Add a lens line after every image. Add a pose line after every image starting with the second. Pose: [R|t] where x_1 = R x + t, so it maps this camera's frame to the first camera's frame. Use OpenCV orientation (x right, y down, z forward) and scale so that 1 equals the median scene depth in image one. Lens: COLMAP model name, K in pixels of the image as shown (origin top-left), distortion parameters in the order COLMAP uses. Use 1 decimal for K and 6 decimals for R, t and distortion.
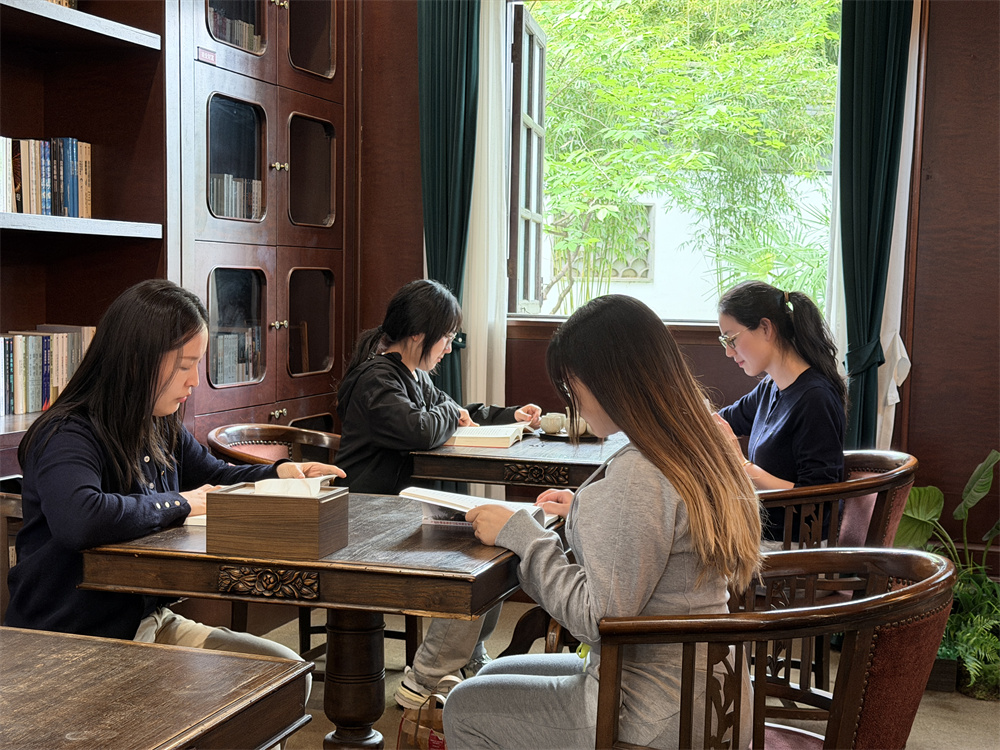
lens RADIAL K [[1401.4, 0, 501.2], [0, 1401.4, 379.1], [0, 0, 1]] dist [0.053351, 0.000000]
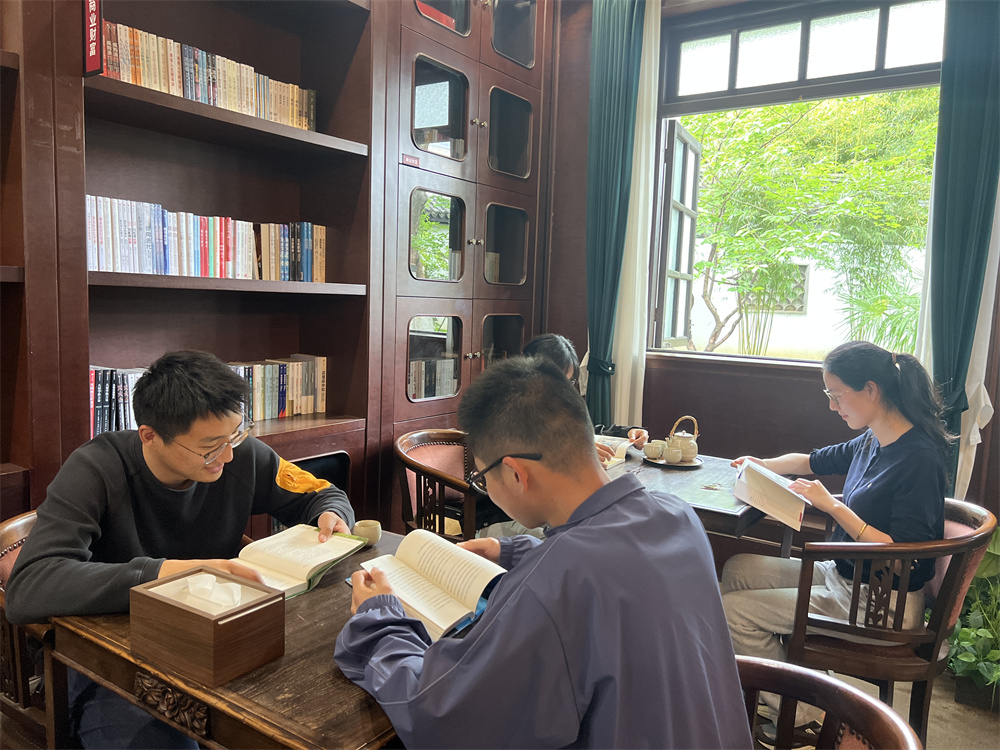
lens RADIAL K [[745.2, 0, 492.4], [0, 745.2, 369.4], [0, 0, 1]] dist [0.019964, -0.031178]
pose [[0.954019, 0.043301, -0.296602, 0.081441], [-0.038123, 0.999003, 0.023222, -0.043316], [0.297312, -0.010847, 0.954719, 0.302712]]
